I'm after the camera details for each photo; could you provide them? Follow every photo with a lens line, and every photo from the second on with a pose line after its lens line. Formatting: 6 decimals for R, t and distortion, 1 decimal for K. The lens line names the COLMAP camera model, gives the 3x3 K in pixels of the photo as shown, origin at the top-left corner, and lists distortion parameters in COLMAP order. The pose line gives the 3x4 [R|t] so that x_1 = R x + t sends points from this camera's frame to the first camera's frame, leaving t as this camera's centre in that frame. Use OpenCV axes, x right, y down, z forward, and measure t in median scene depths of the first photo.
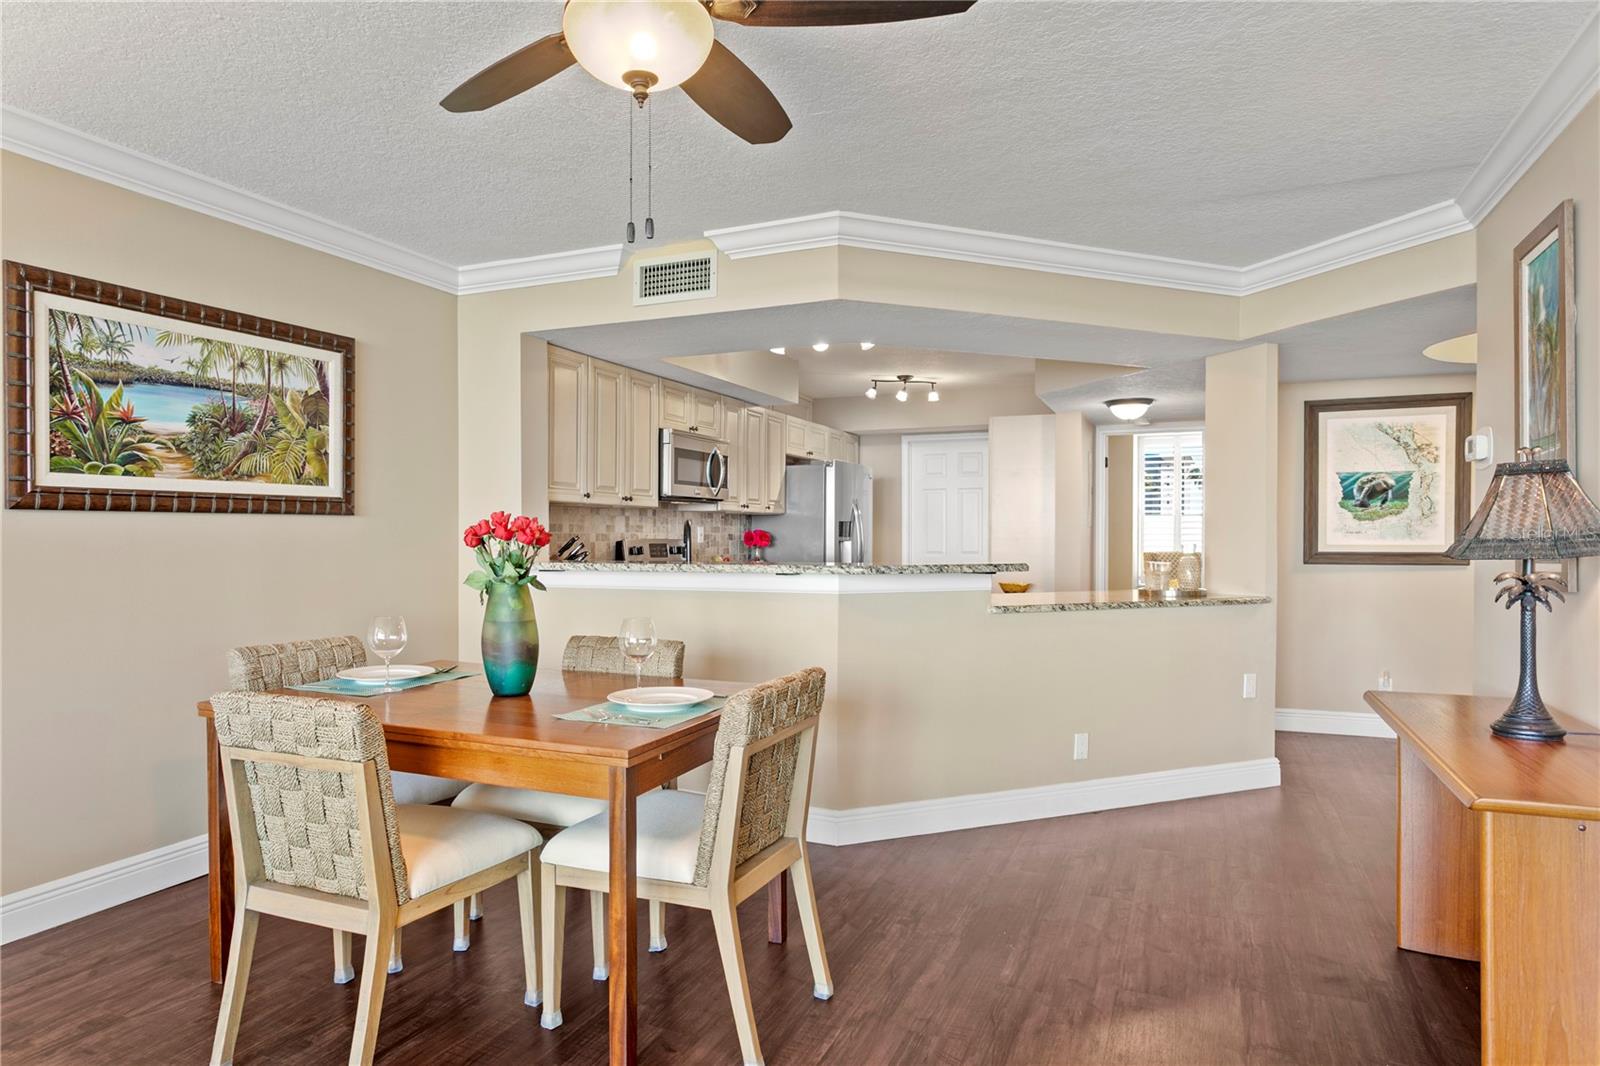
lens RADIAL K [[933.3, 0, 800.0], [0, 933.3, 533.0], [0, 0, 1]] dist [-0.002519, -0.000439]
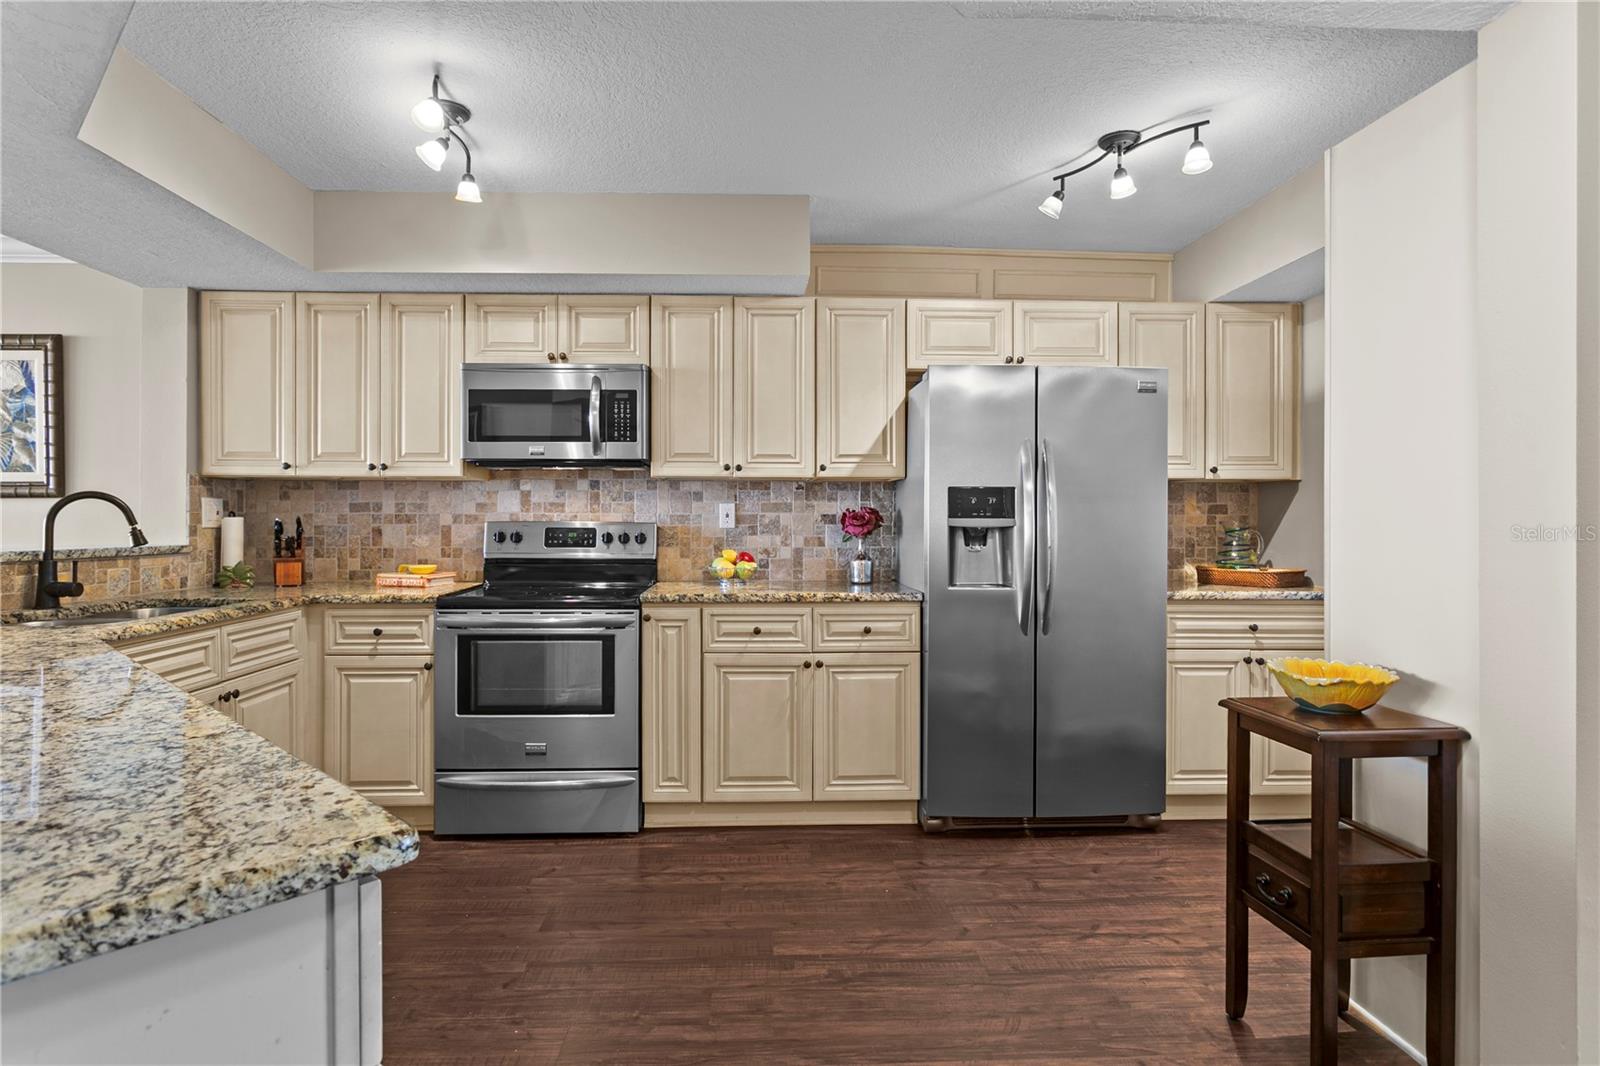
lens RADIAL K [[814.2, 0, 800.0], [0, 814.2, 533.0], [0, 0, 1]] dist [-0.016329, 0.011535]
pose [[0.433204, 0.008098, -0.901260, 0.723829], [0.002791, 0.999943, 0.010326, 0.013823], [0.901292, -0.006989, 0.433156, 1.339378]]
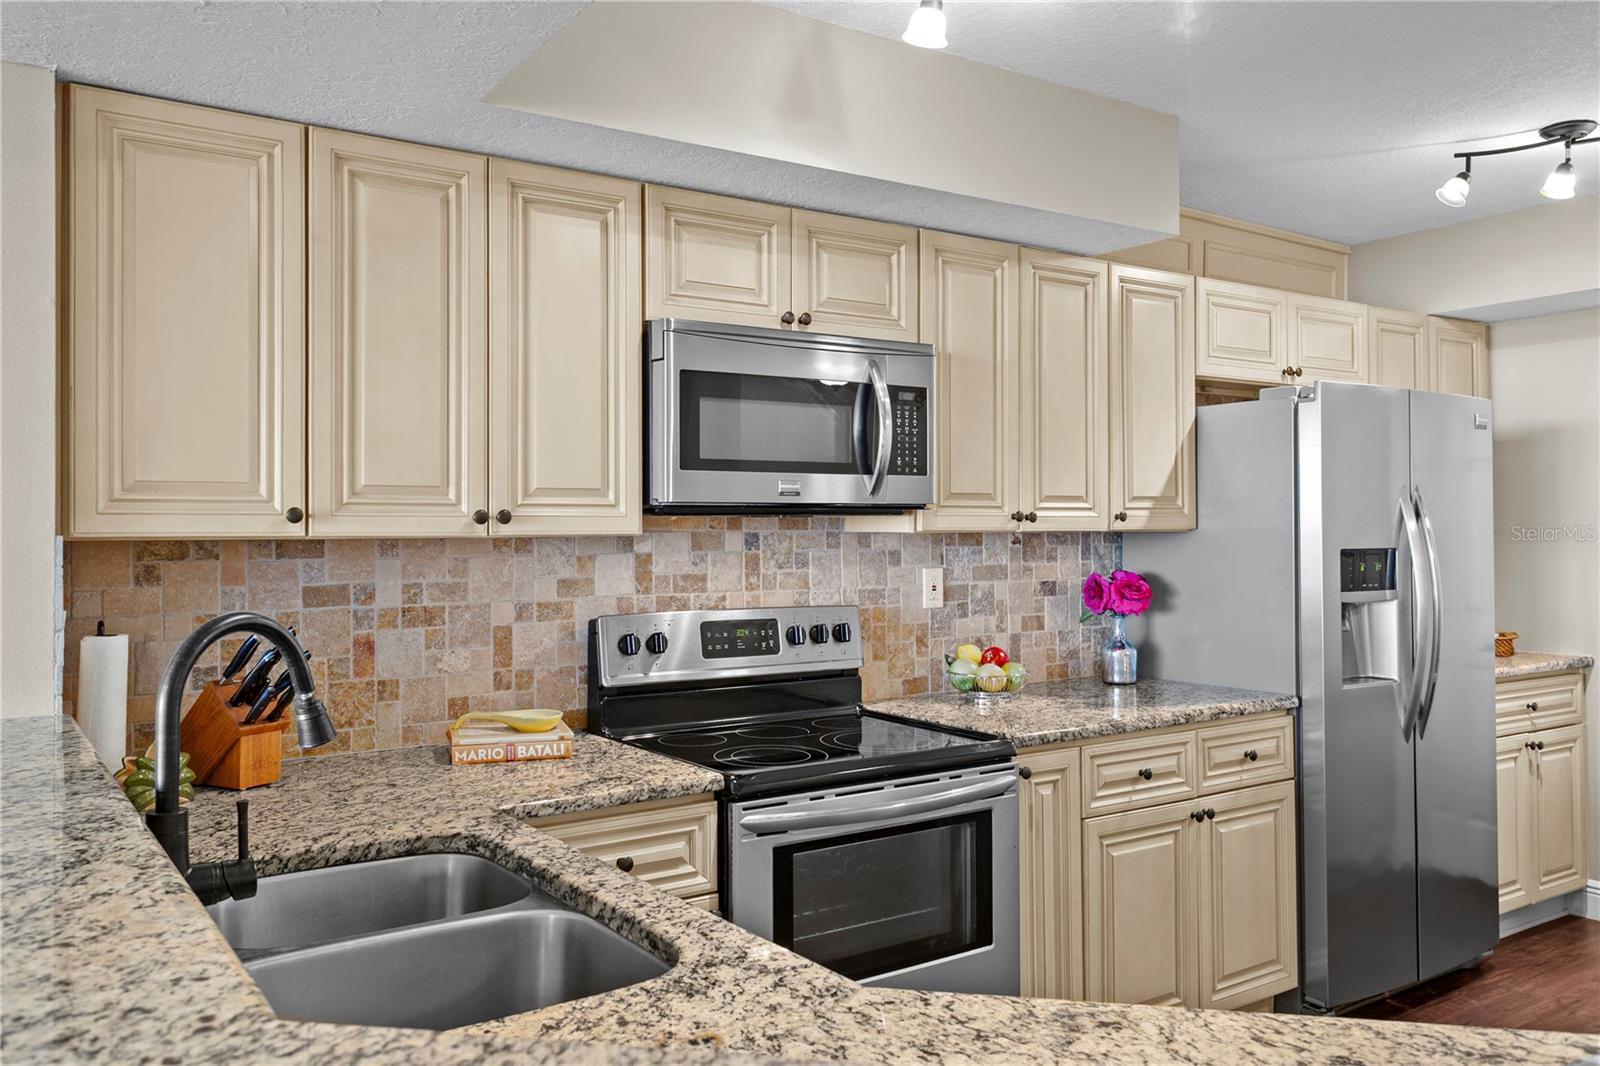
lens RADIAL K [[1228.7, 0, 800.0], [0, 1228.7, 533.0], [0, 0, 1]] dist [0.009077, 0.009965]
pose [[0.841223, -0.009664, -0.540602, 0.226071], [0.011726, 0.999931, 0.000371, -0.038740], [0.540562, -0.006651, 0.841278, 0.868670]]
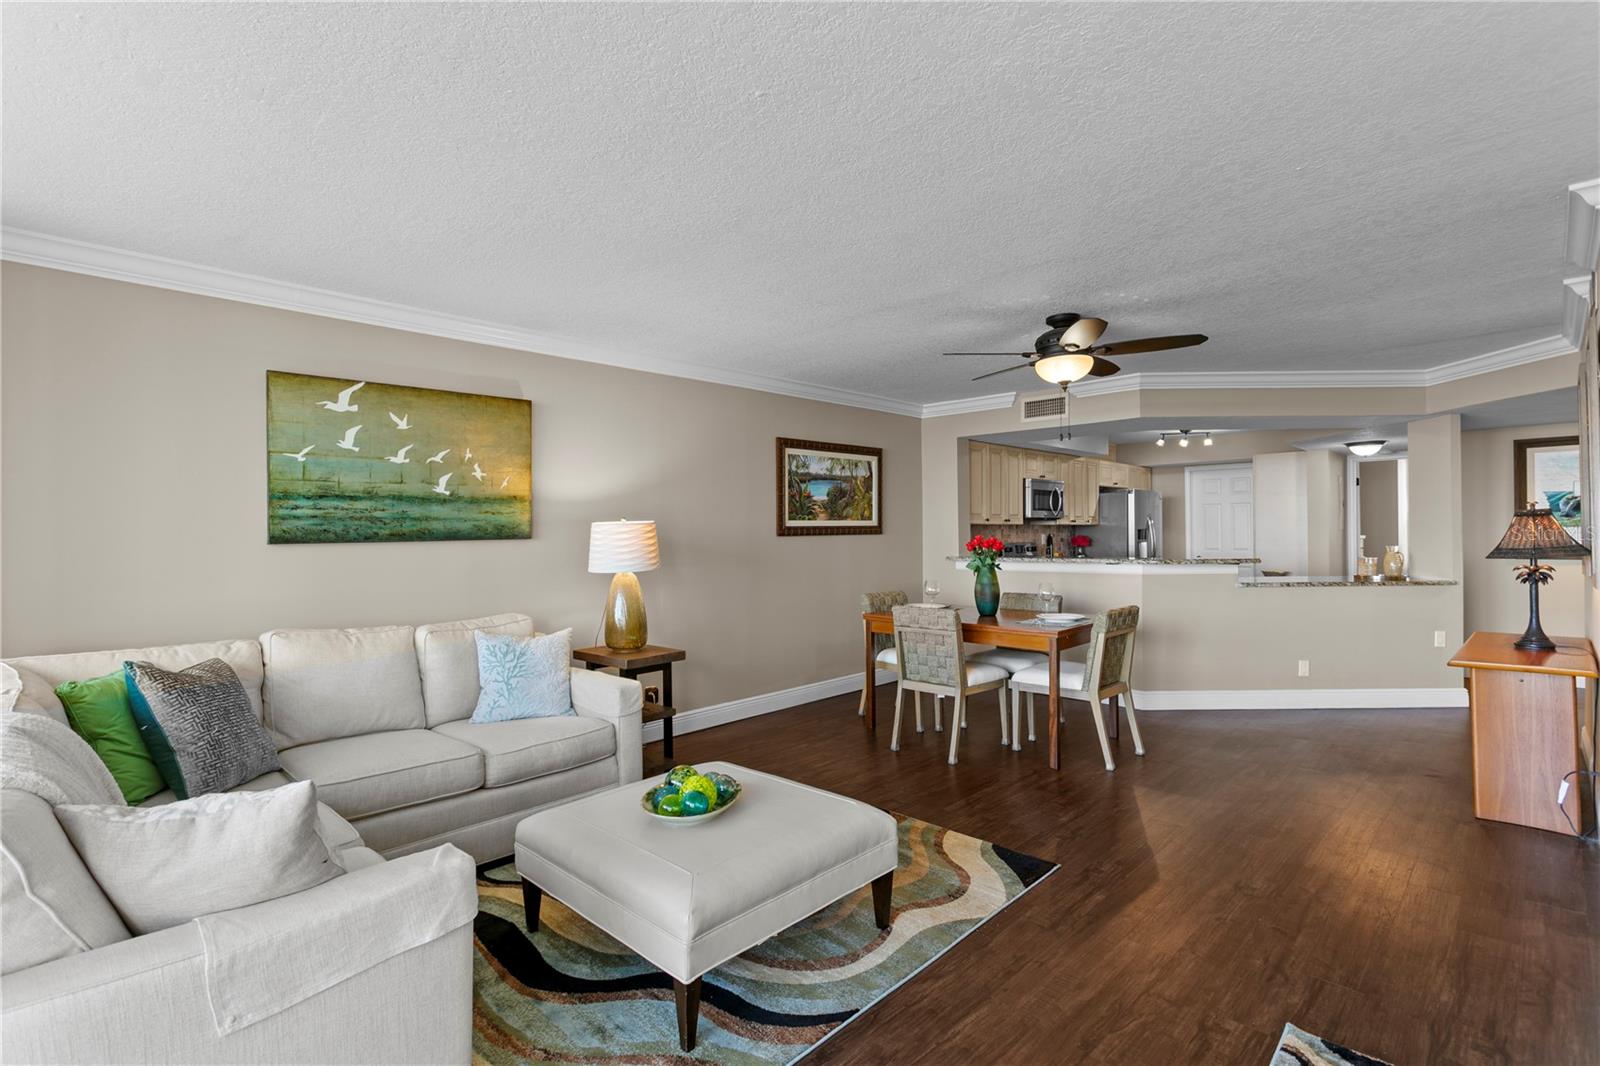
lens RADIAL K [[751.9, 0, 800.0], [0, 751.9, 533.0], [0, 0, 1]] dist [0.020213, 0.000444]
pose [[0.932242, -0.009581, -0.361708, -0.046704], [0.011042, 0.999937, 0.001973, -0.026808], [0.361666, -0.005834, 0.932289, -0.620050]]
